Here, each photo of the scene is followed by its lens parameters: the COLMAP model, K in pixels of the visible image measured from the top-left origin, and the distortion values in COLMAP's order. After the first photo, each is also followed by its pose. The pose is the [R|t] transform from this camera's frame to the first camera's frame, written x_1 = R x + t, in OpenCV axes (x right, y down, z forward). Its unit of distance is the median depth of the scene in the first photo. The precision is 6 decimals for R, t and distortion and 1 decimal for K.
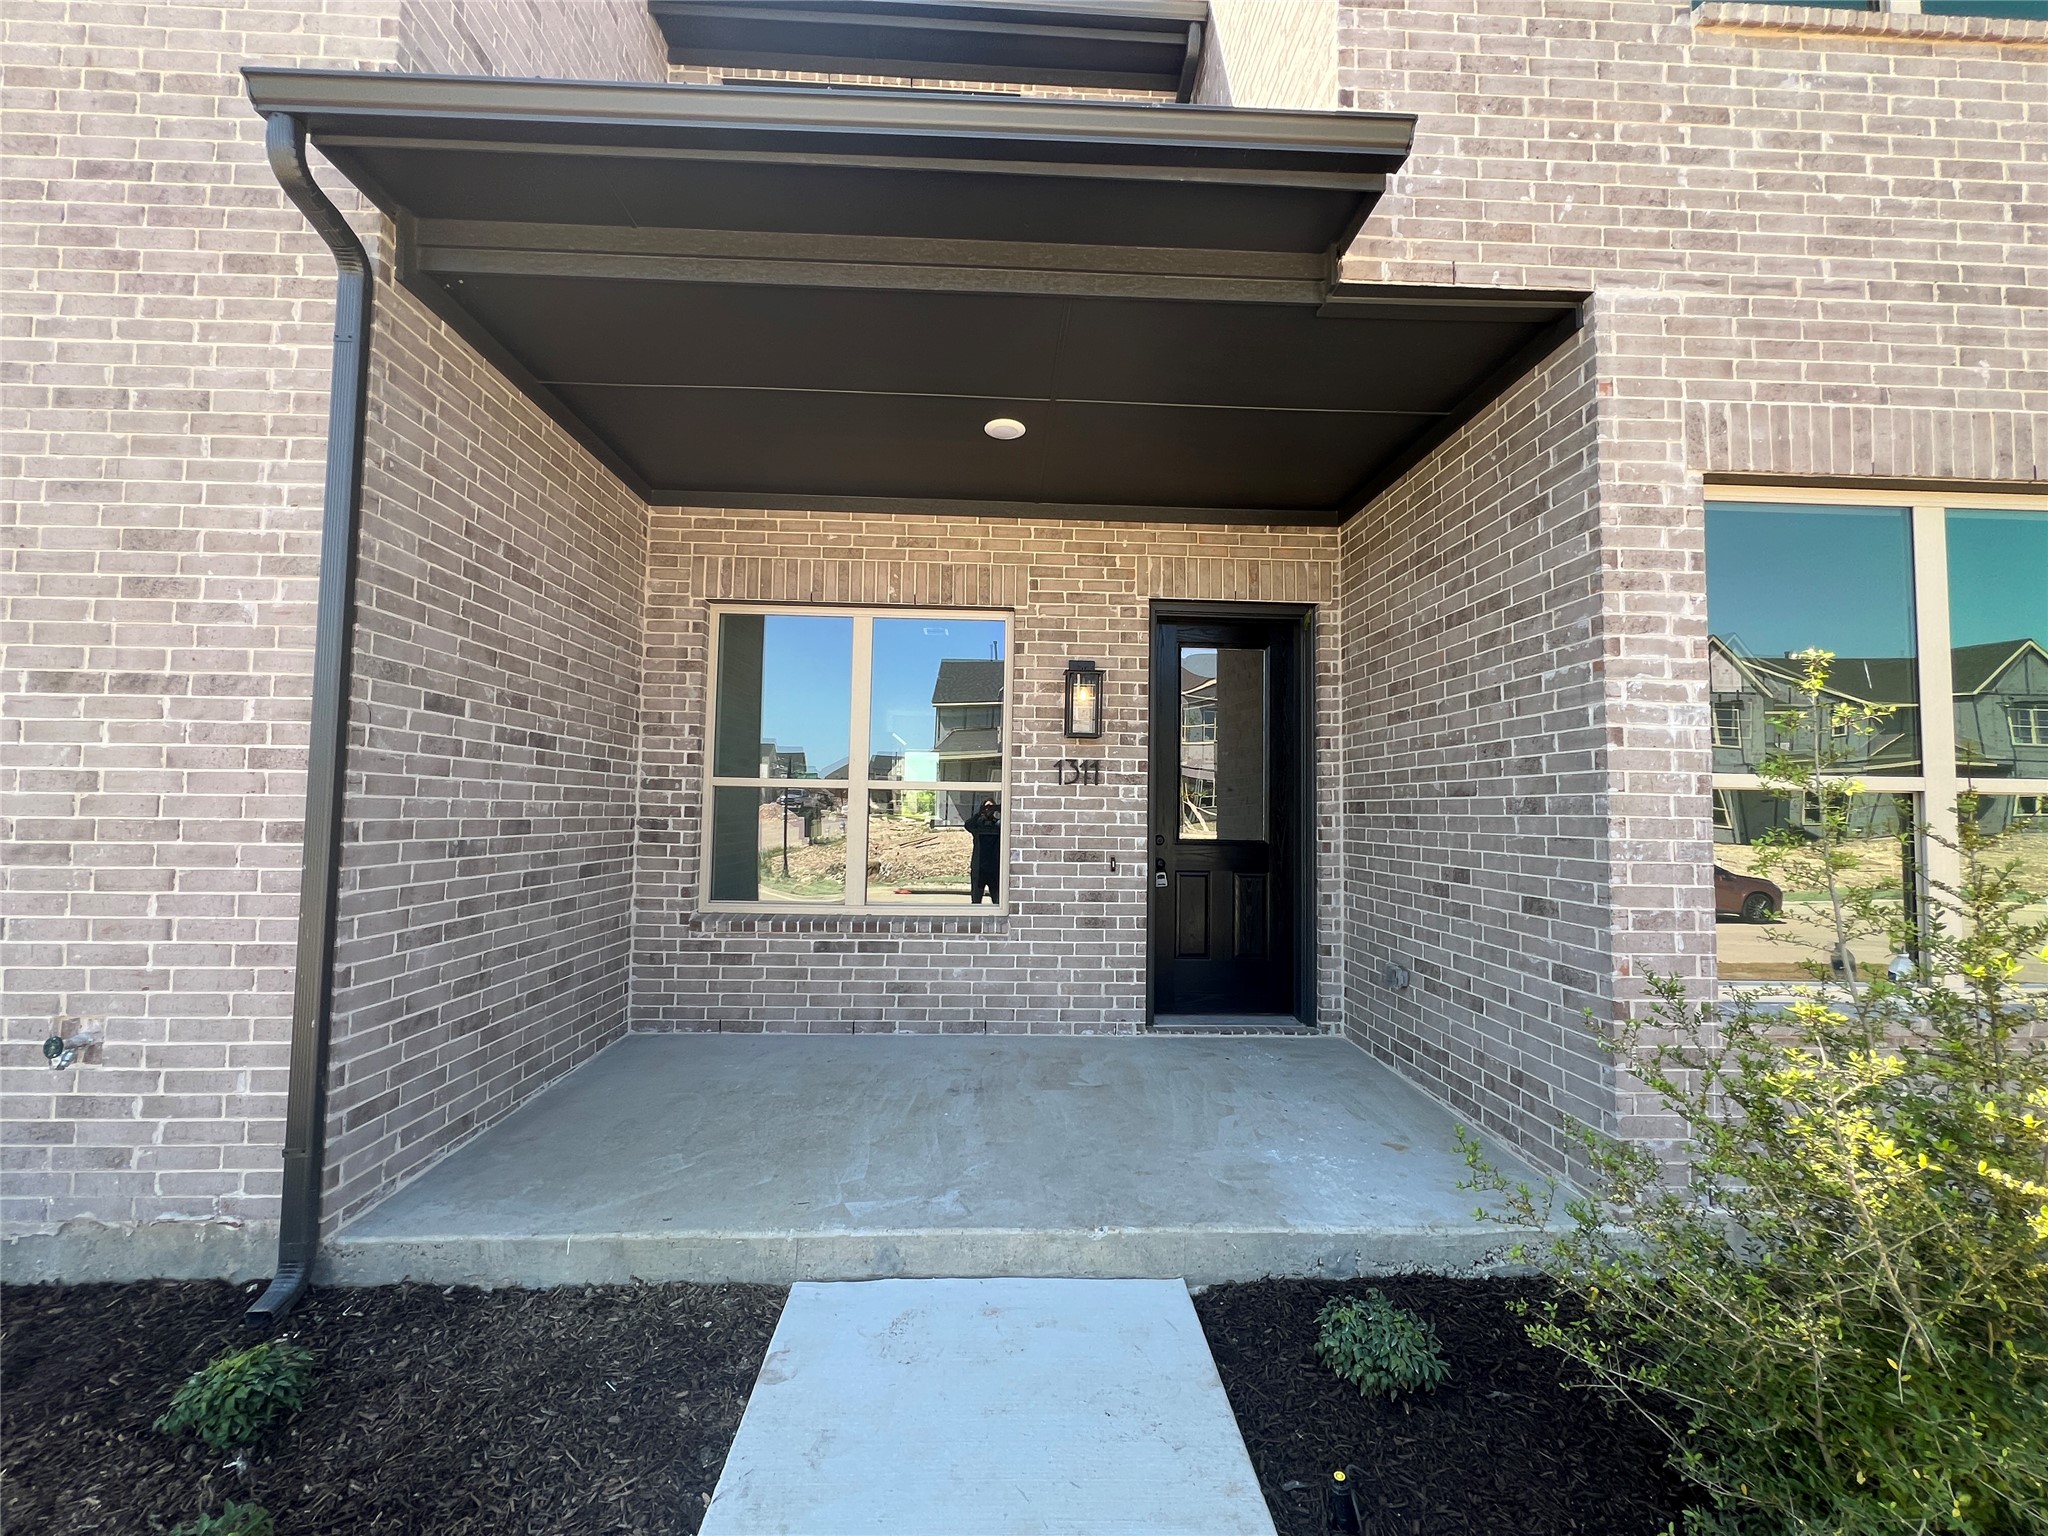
lens RADIAL K [[825.8, 0, 1025.3], [0, 825.8, 774.6], [0, 0, 1]] dist [-0.009351, 0.001529]
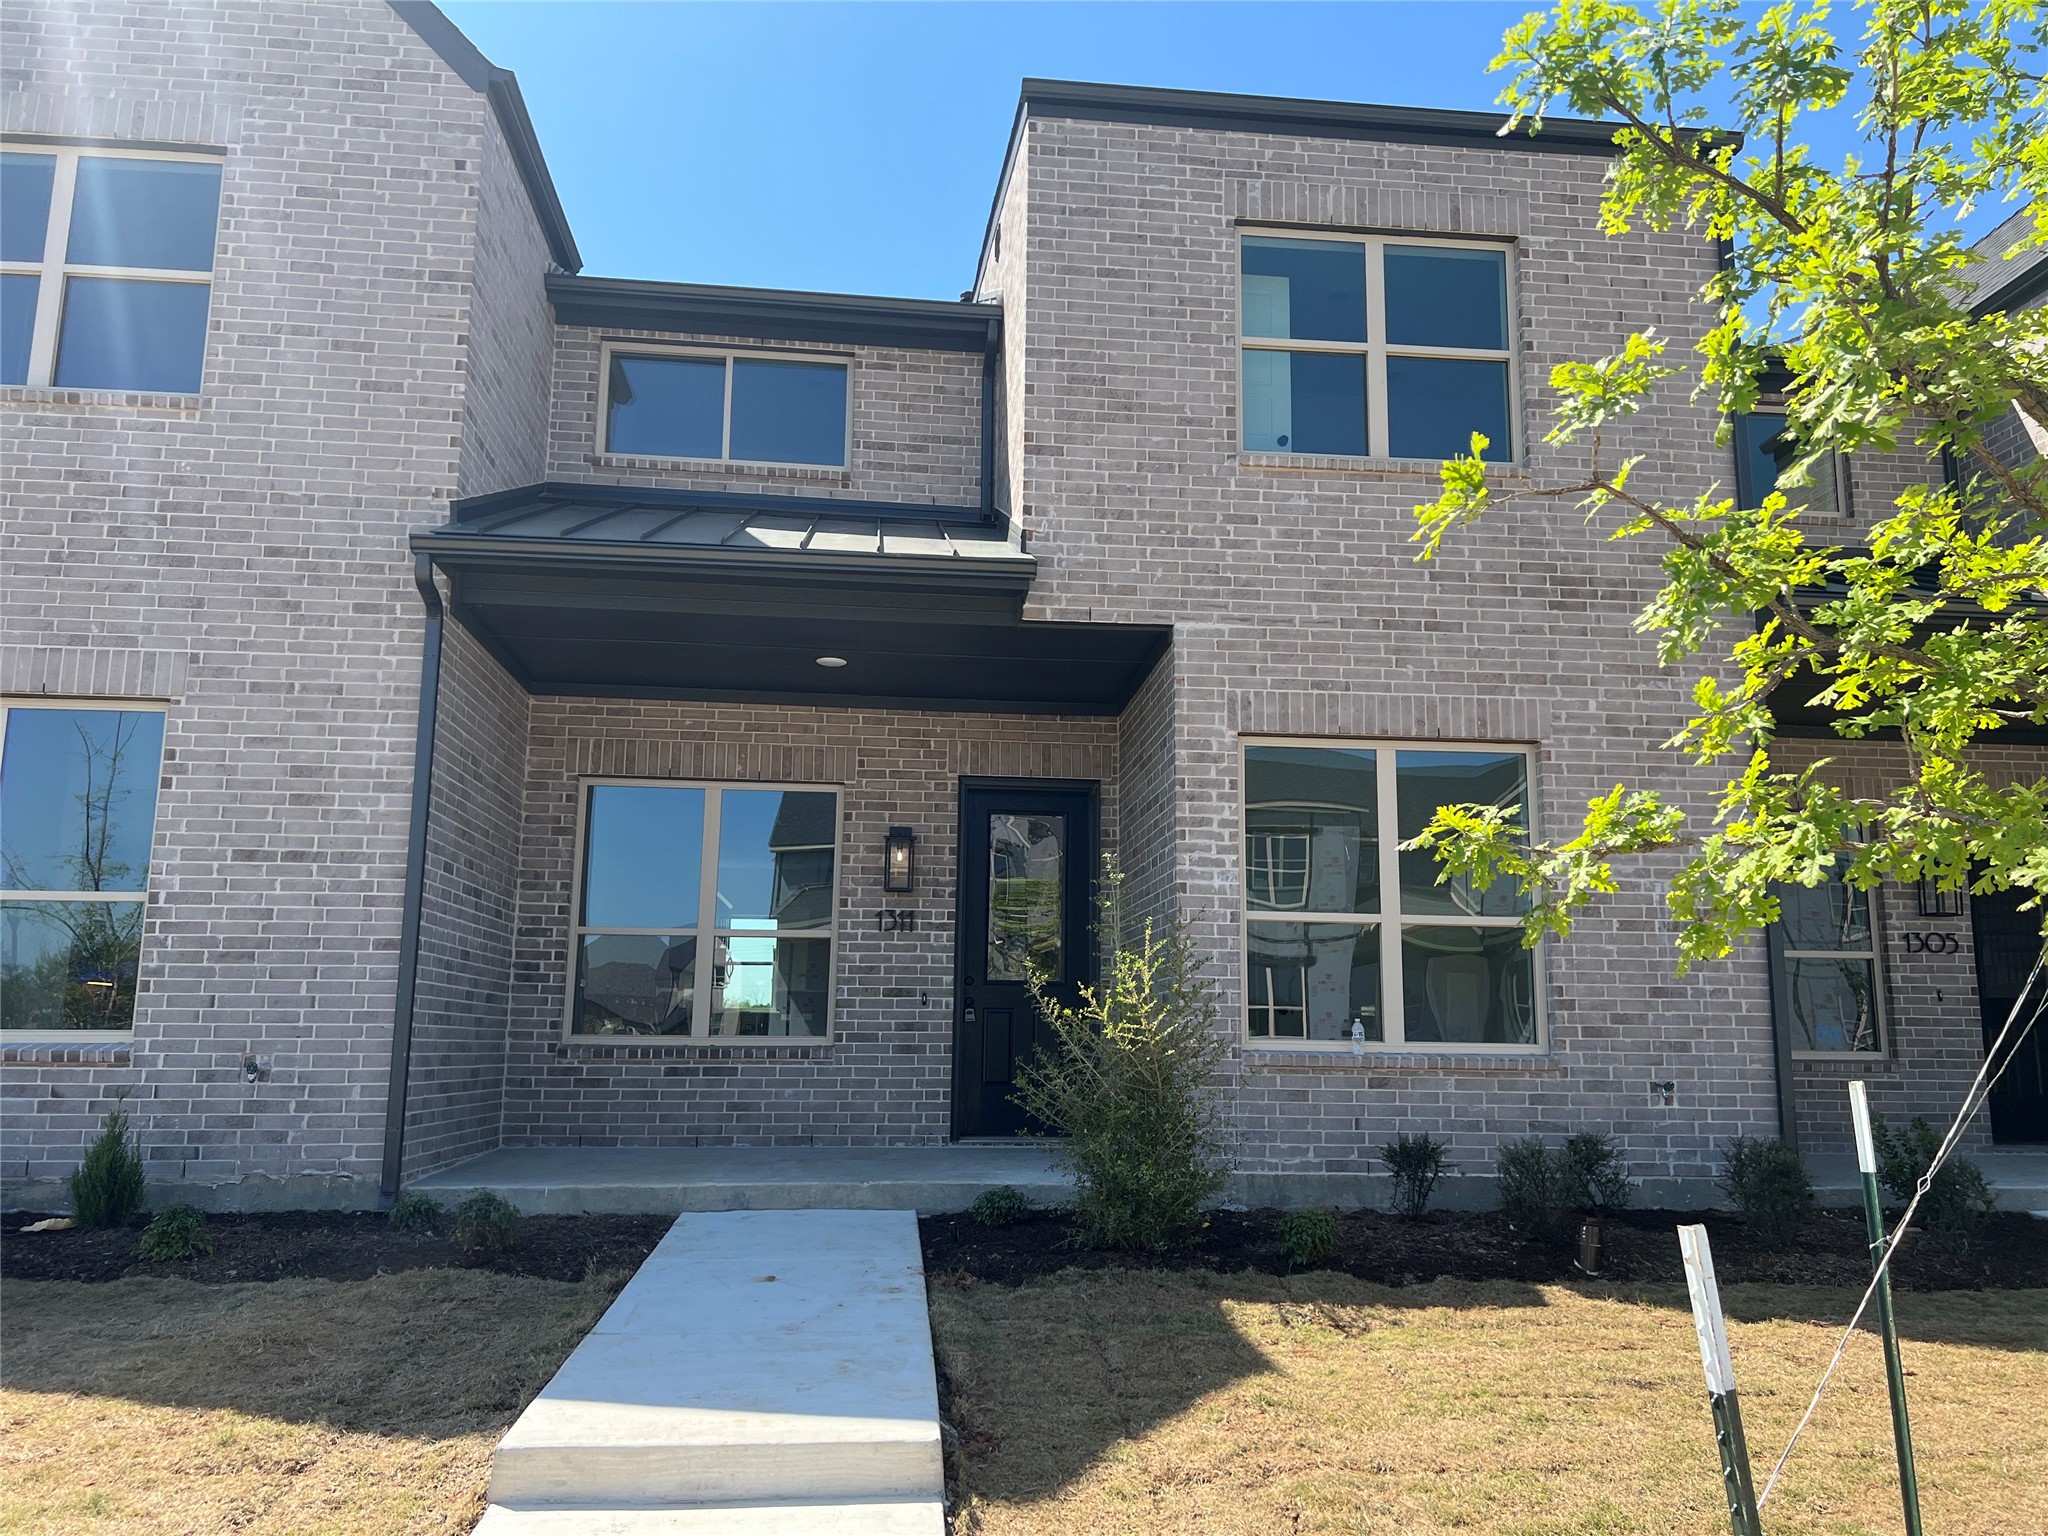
lens RADIAL K [[1572.7, 0, 1056.6], [0, 1572.7, 777.8], [0, 0, 1]] dist [0.061434, -0.075396]
pose [[0.997552, 0.006041, 0.069674, 0.228941], [0.002746, 0.992110, -0.125343, 0.129377], [-0.069881, 0.125227, 0.989664, -2.152648]]
